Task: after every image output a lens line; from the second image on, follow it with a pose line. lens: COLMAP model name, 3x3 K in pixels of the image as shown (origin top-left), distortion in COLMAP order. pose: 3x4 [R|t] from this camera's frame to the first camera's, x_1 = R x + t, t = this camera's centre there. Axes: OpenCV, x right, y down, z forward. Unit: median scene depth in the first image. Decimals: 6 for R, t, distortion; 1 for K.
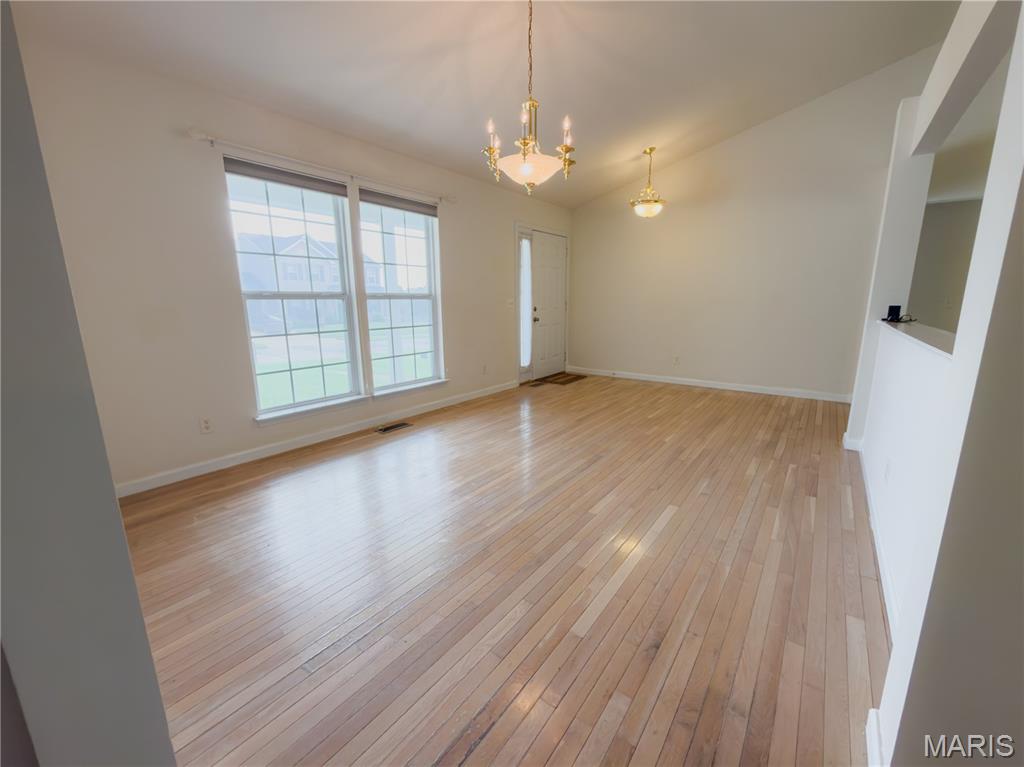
lens RADIAL K [[428.7, 0, 521.2], [0, 428.7, 389.4], [0, 0, 1]] dist [-0.001871, 0.000174]
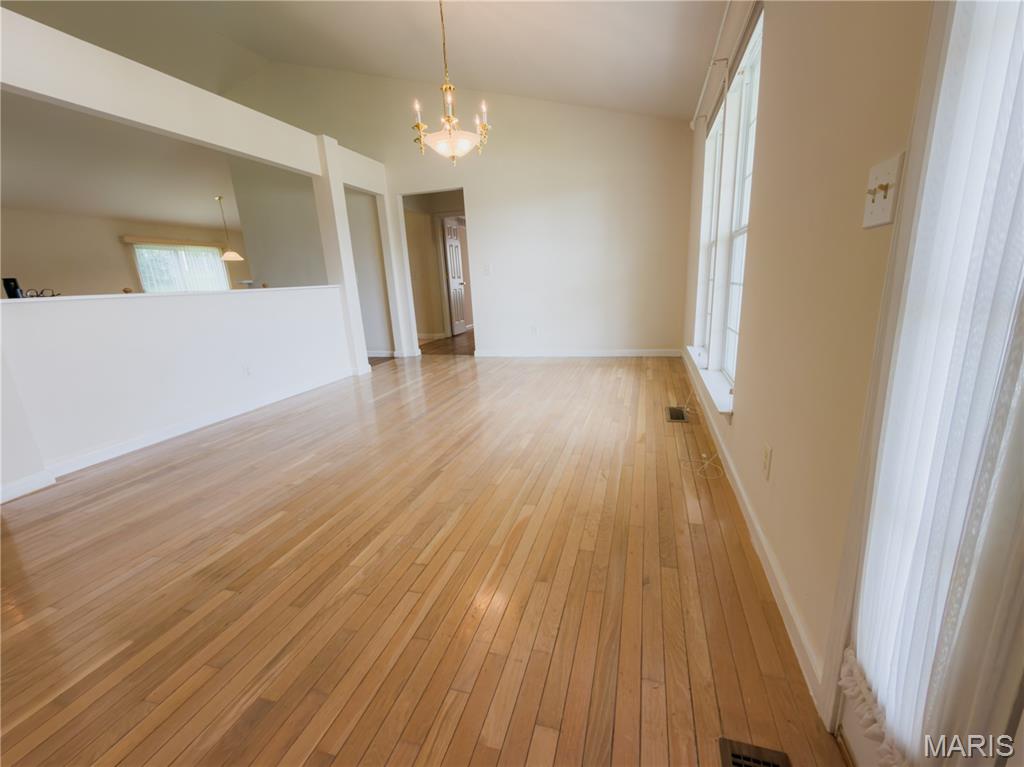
lens RADIAL K [[428.7, 0, 521.2], [0, 428.7, 389.4], [0, 0, 1]] dist [-0.001871, 0.000174]
pose [[-0.938005, 0.134617, -0.319414, 0.210451], [-0.021615, 0.896995, 0.441512, -0.294122], [0.345948, 0.421045, -0.838475, 1.592647]]
